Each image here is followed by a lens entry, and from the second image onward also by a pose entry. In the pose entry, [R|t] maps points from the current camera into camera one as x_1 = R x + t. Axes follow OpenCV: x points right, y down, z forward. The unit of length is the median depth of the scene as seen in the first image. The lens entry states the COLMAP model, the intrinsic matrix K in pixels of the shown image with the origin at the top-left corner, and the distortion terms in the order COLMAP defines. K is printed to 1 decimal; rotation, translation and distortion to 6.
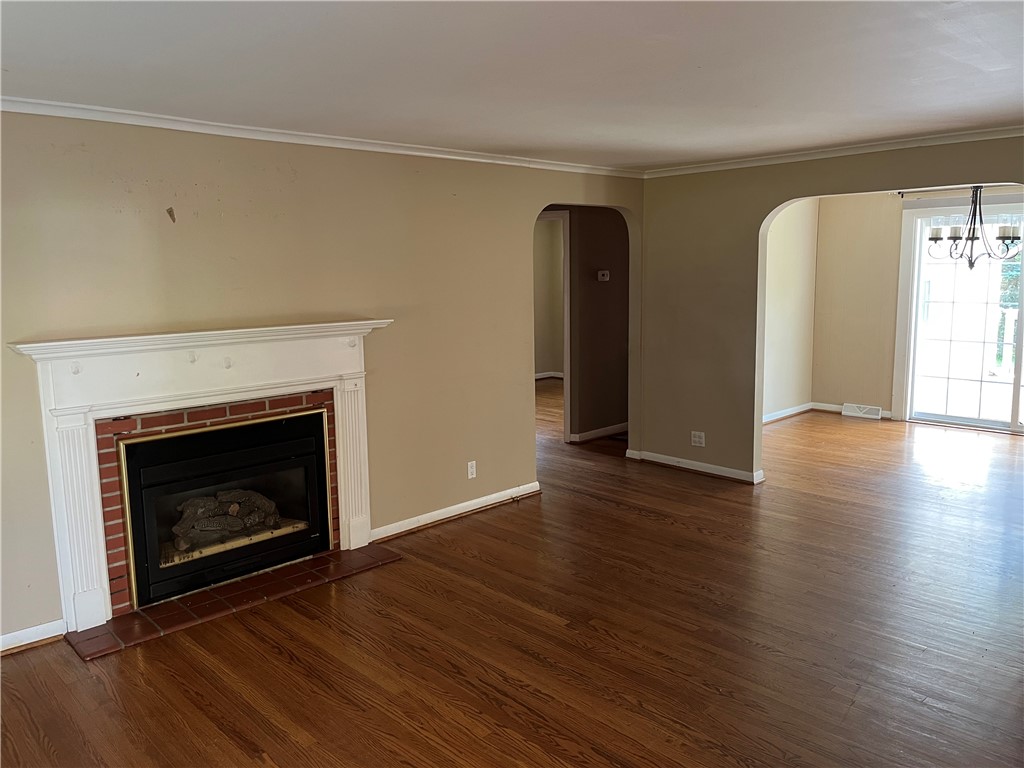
lens RADIAL K [[787.5, 0, 515.8], [0, 787.5, 382.8], [0, 0, 1]] dist [0.012431, -0.001075]
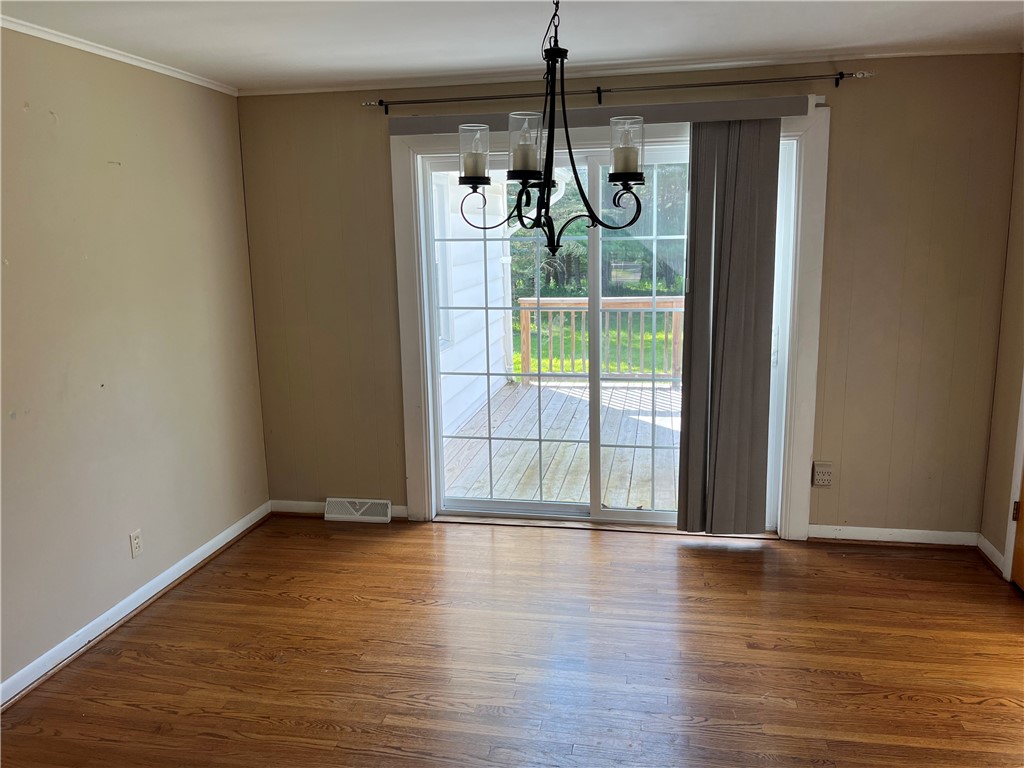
lens RADIAL K [[787.5, 0, 513.8], [0, 787.5, 381.3], [0, 0, 1]] dist [0.012431, -0.001075]
pose [[0.818599, -0.107277, 0.564258, 0.240297], [0.088149, 0.994229, 0.061140, -0.079660], [-0.567561, -0.000310, 0.823331, 0.514796]]
